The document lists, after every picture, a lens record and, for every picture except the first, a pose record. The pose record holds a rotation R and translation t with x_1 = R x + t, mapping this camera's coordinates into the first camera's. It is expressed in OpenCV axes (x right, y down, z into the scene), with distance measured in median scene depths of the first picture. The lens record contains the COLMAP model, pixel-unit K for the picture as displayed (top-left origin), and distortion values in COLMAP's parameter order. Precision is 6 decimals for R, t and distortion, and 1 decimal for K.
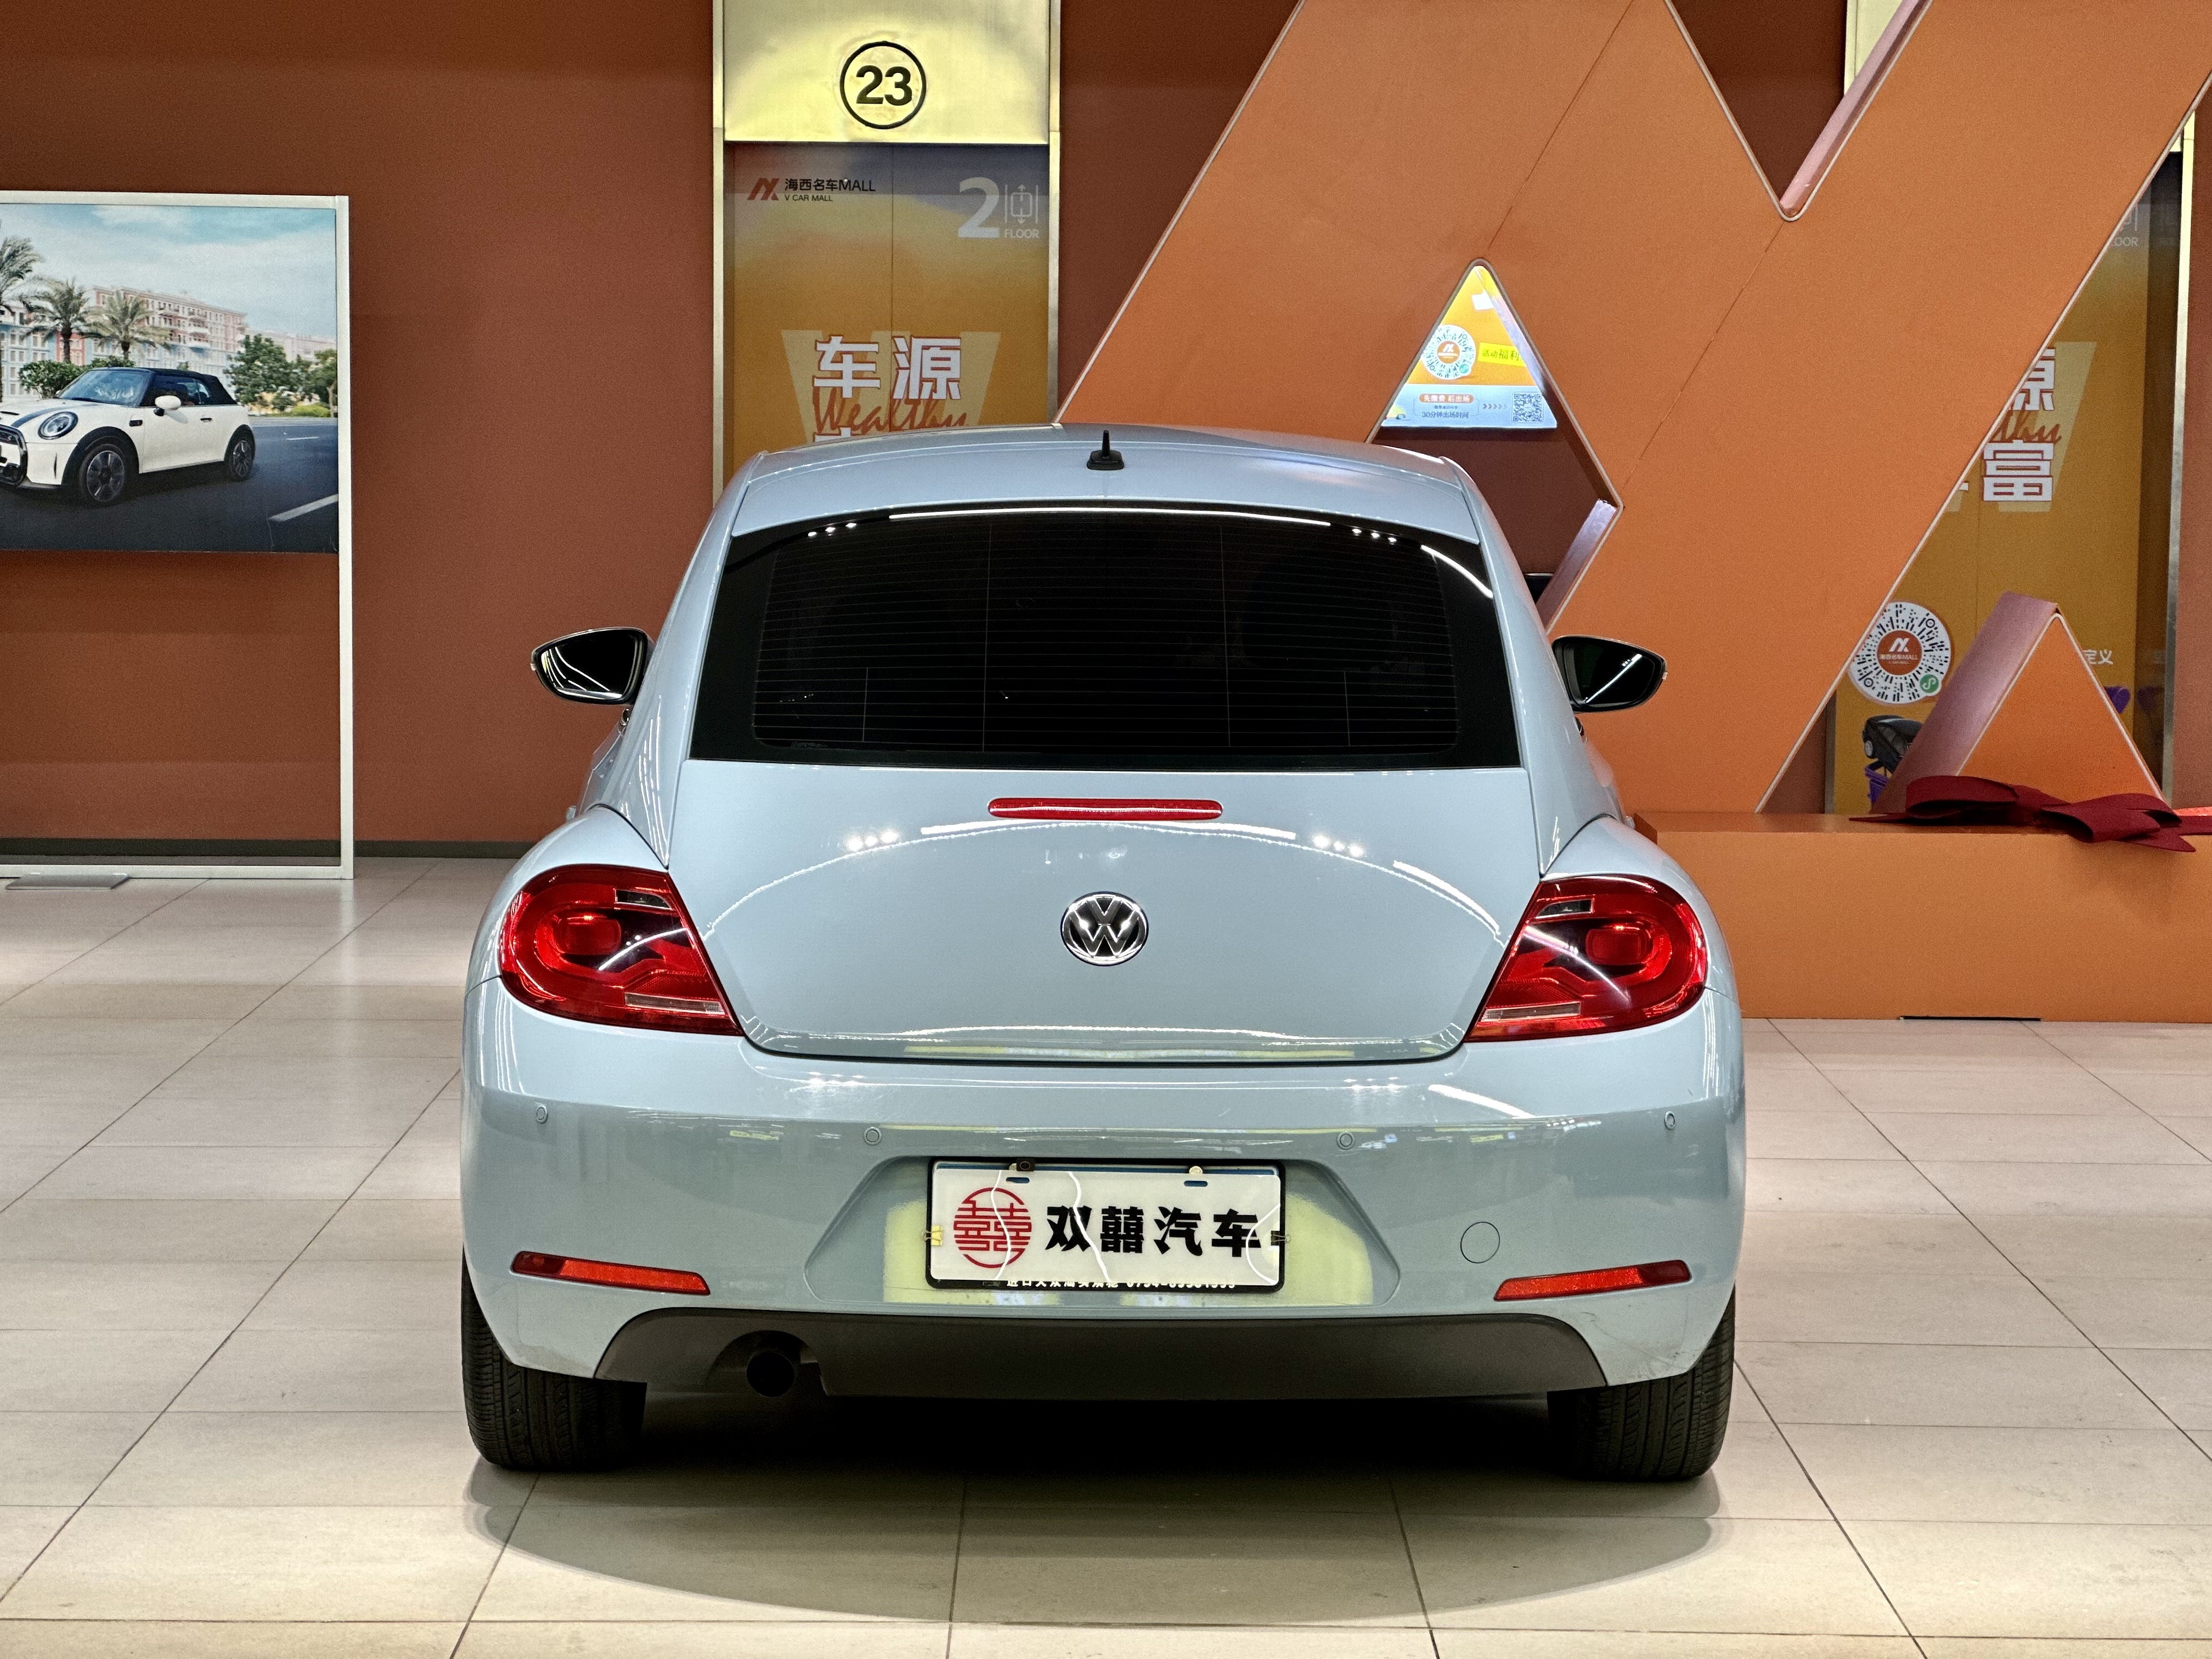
lens RADIAL K [[4970.5, 0, 1119.9], [0, 4970.5, 824.2], [0, 0, 1]] dist [0.140741, 0.322521]
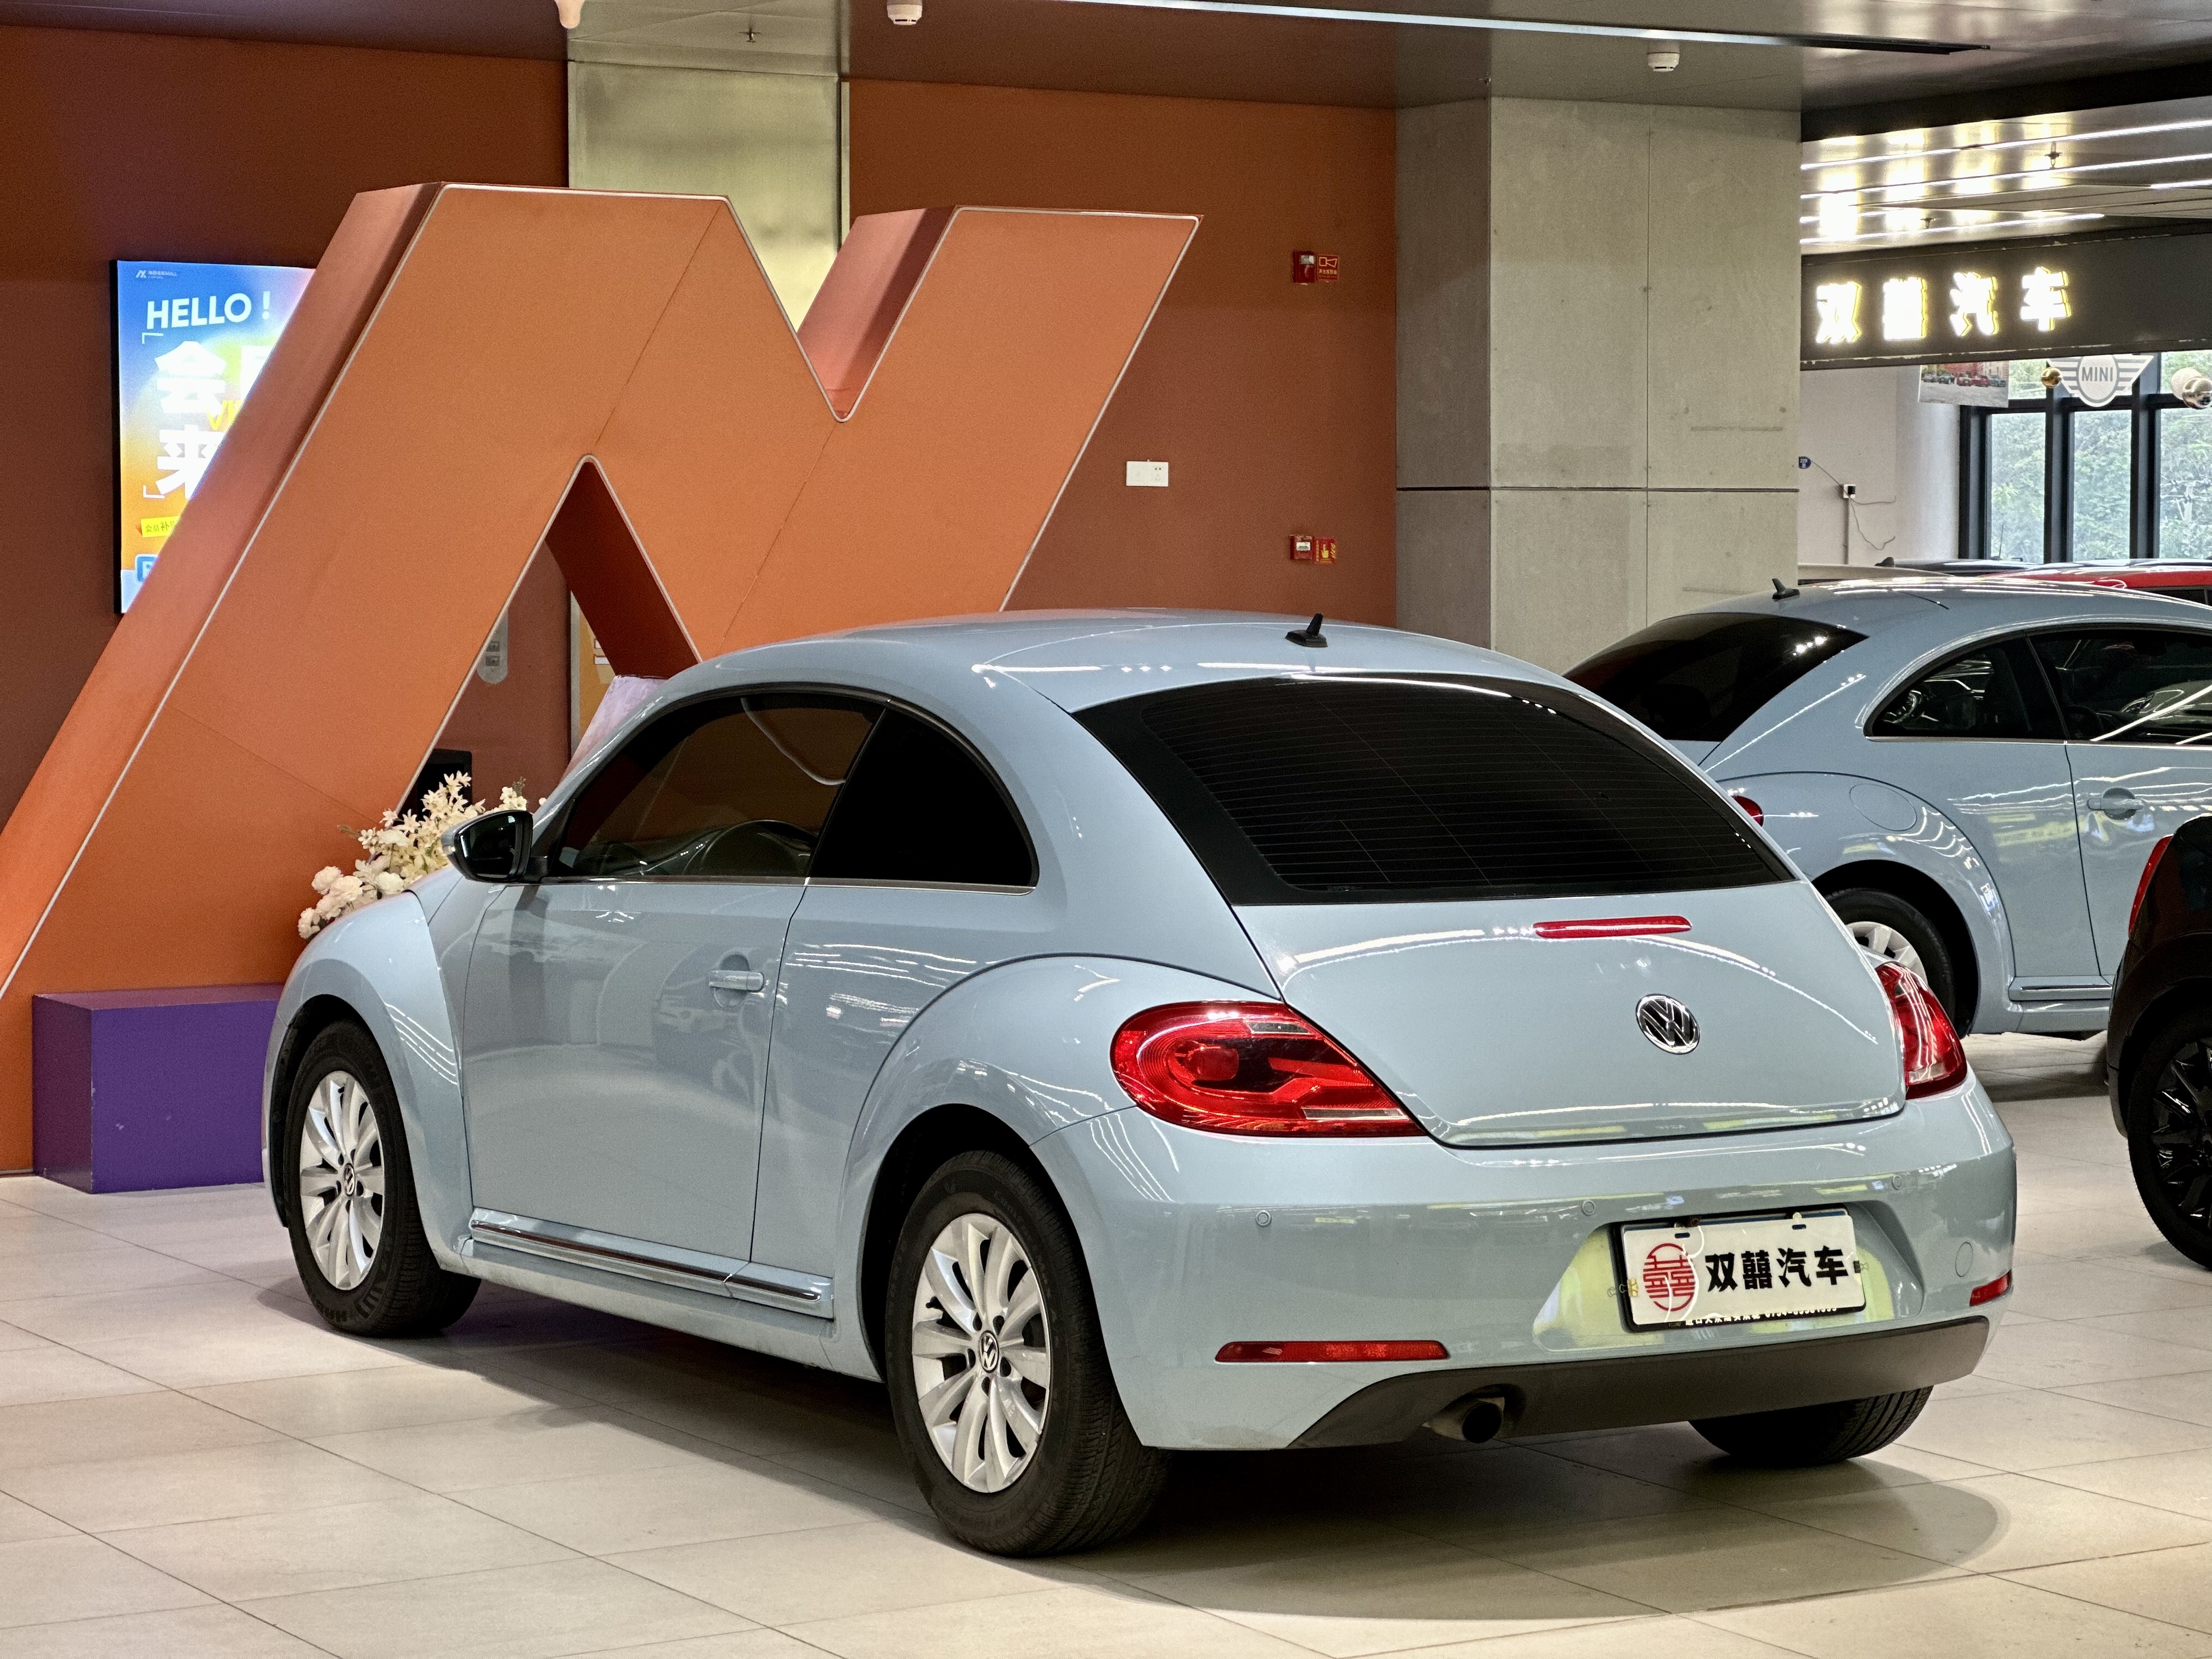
lens RADIAL K [[5010.1, 0, 1099.4], [0, 5010.1, 739.1], [0, 0, 1]] dist [-0.064944, 3.782123]
pose [[0.856939, -0.029836, 0.514553, -0.735117], [0.057689, 0.997602, -0.038229, -0.009212], [-0.512179, 0.062444, 0.856606, 0.032081]]
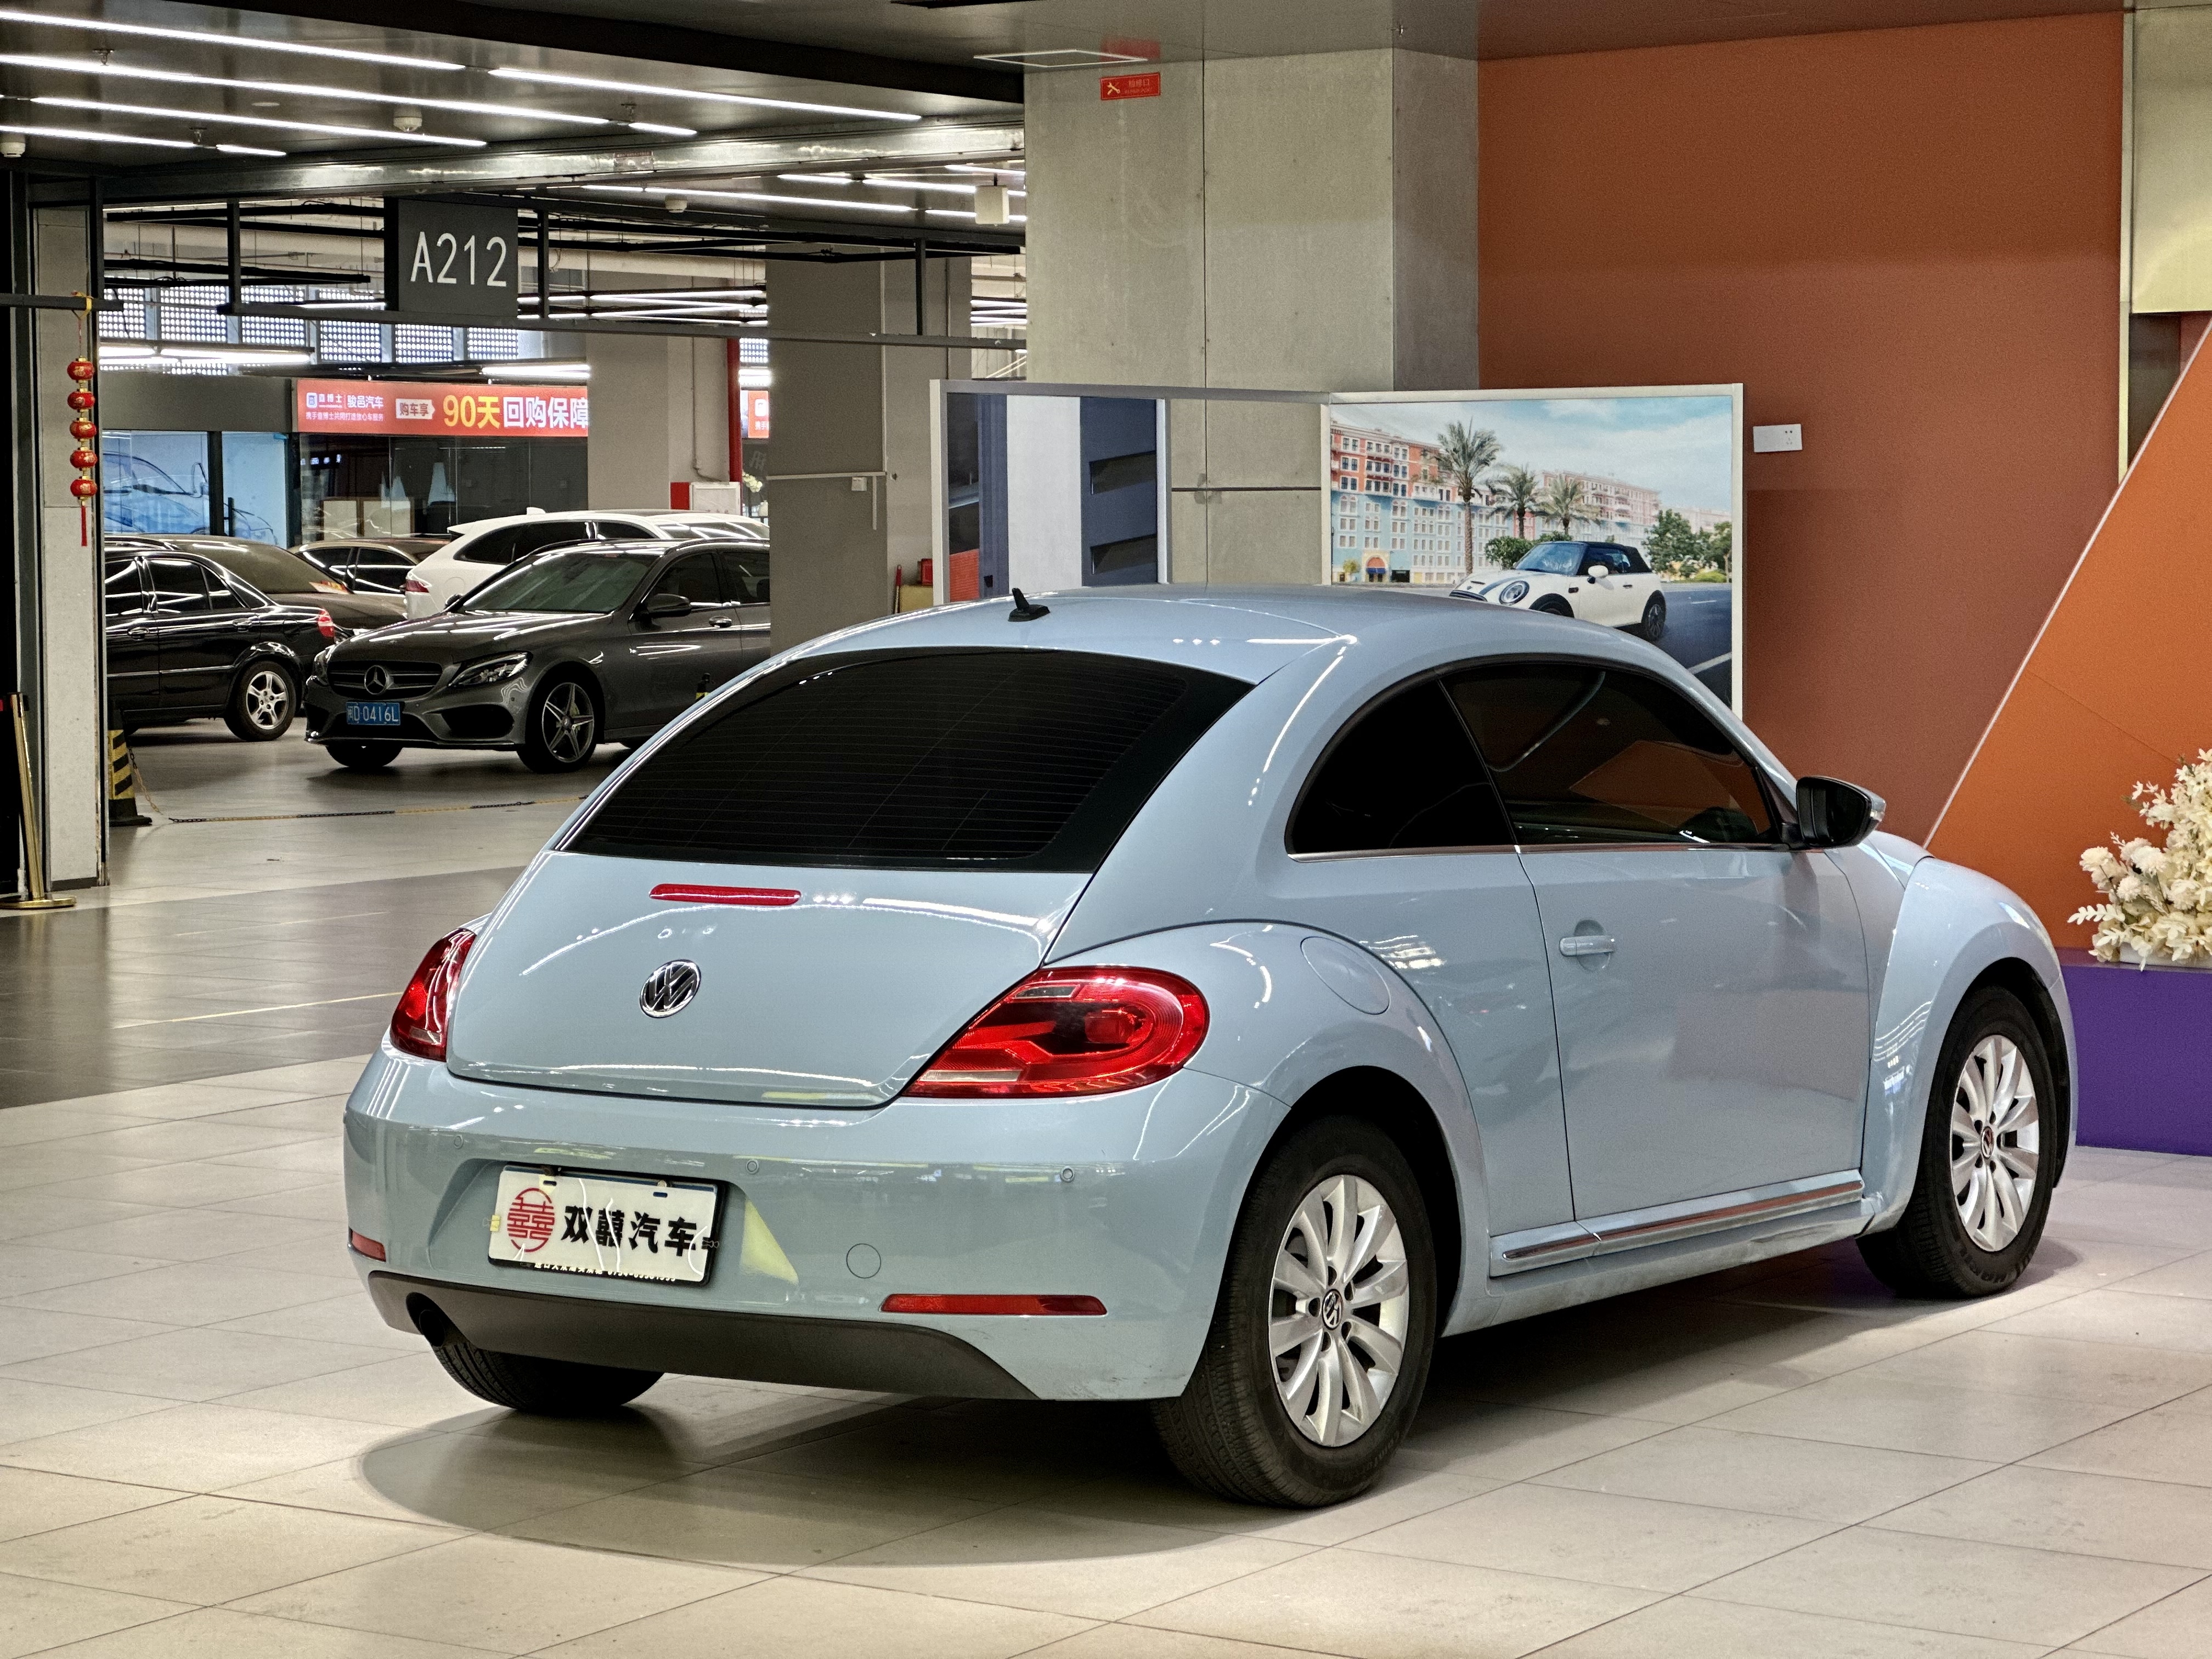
lens RADIAL K [[4953.1, 0, 1106.0], [0, 4953.1, 829.5], [0, 0, 1]] dist [0.248493, -0.755313]
pose [[0.825278, 0.022870, -0.564263, 0.780399], [-0.041320, 0.998947, -0.019945, 0.001429], [0.563213, 0.039776, 0.825354, 0.036754]]
